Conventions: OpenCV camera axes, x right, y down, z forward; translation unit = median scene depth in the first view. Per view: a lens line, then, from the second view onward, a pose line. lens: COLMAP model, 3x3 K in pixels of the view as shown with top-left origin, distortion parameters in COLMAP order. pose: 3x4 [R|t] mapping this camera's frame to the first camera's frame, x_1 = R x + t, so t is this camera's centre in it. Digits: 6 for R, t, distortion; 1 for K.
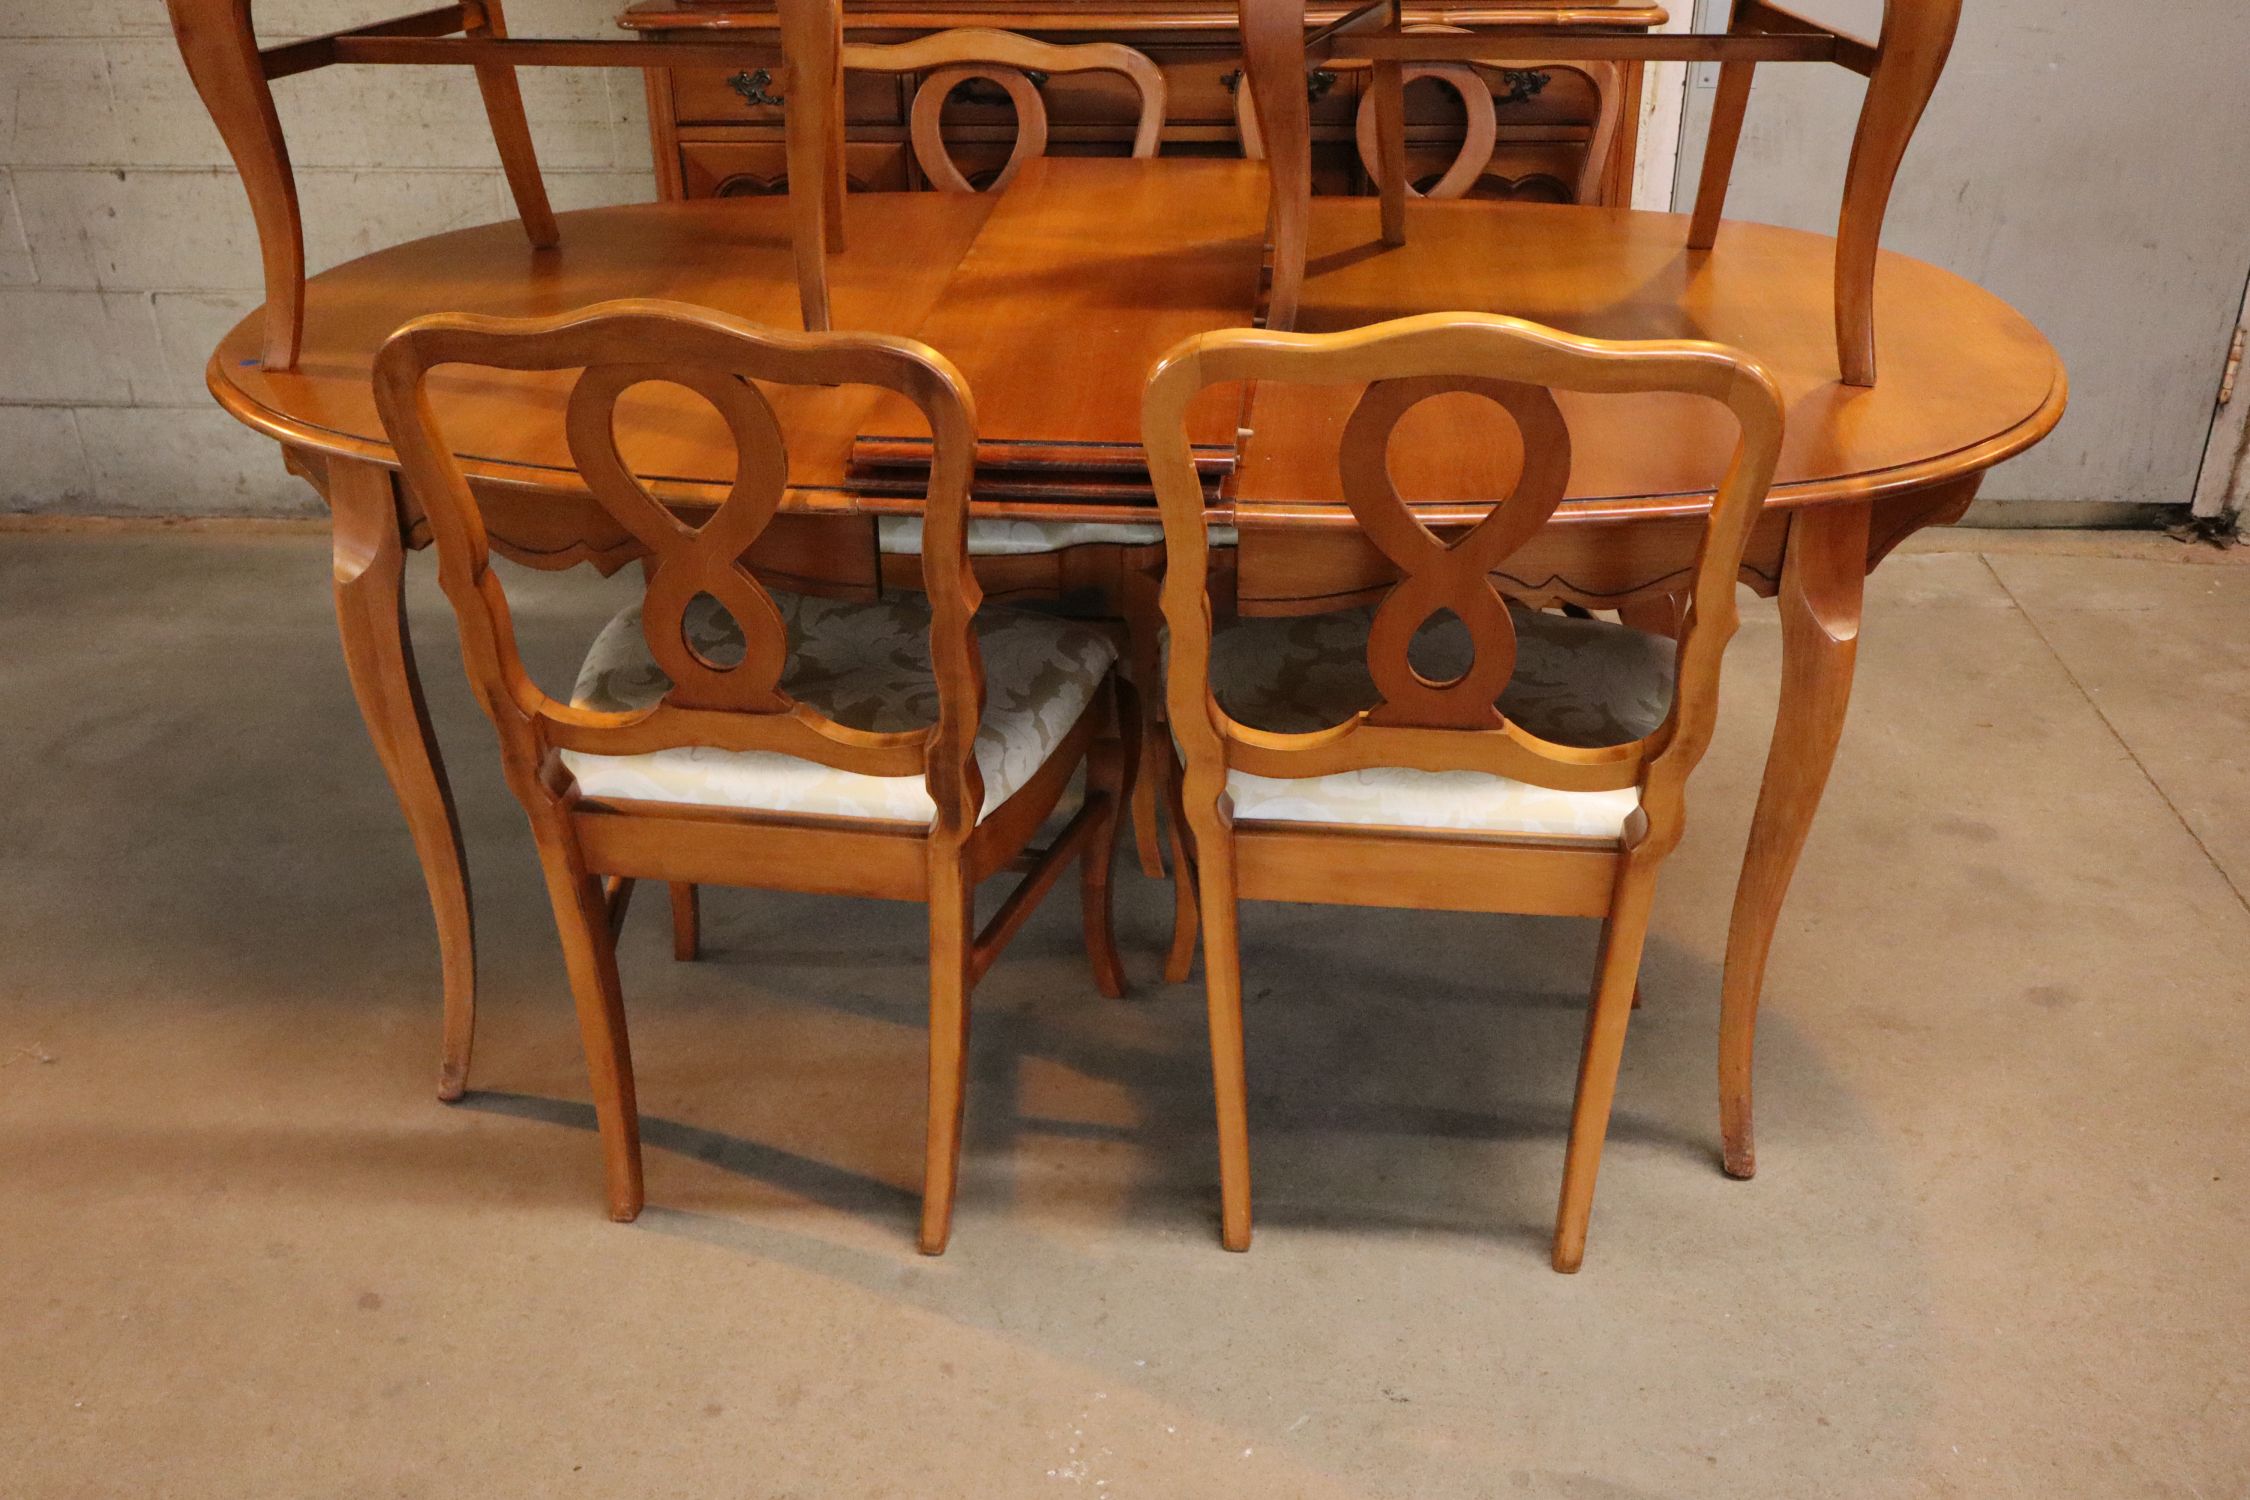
lens RADIAL K [[2058.3, 0, 1121.6], [0, 2058.3, 751.6], [0, 0, 1]] dist [0.012299, 0.000000]
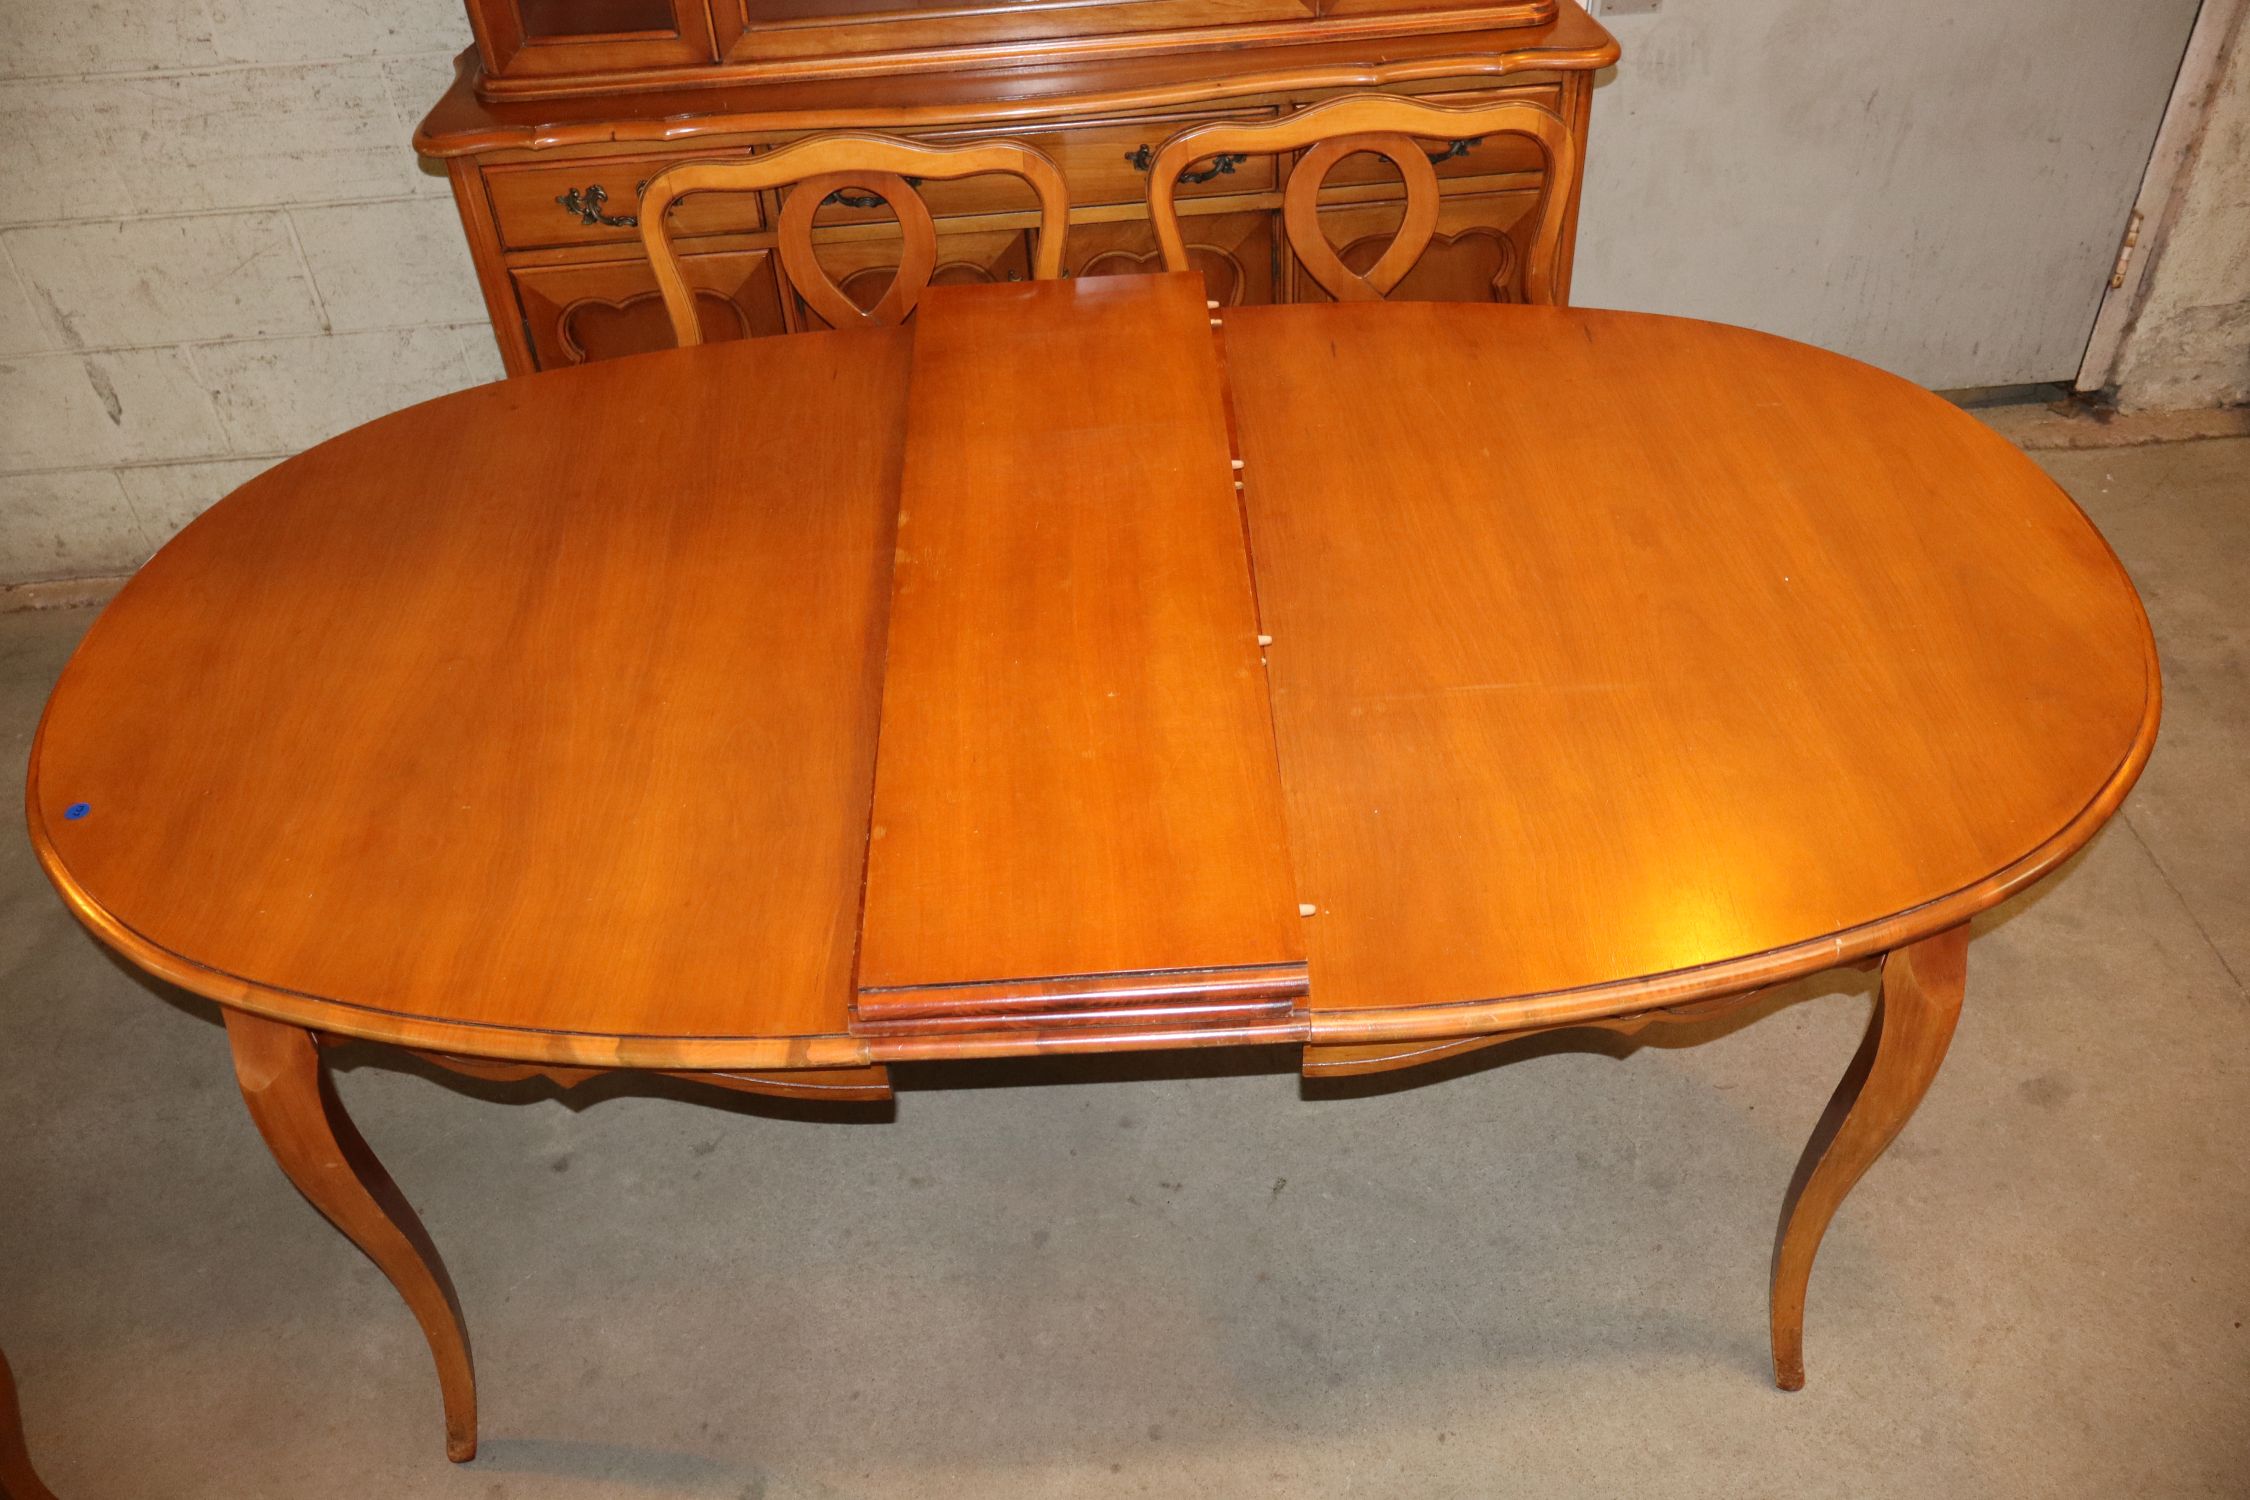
lens RADIAL K [[1866.2, 0, 1127.4], [0, 1866.2, 747.5], [0, 0, 1]] dist [-0.008774, 0.021574]
pose [[0.989996, -0.116384, 0.079768, -0.042420], [0.096072, 0.970069, 0.223015, -0.249560], [-0.103336, -0.213121, 0.971546, 0.163966]]
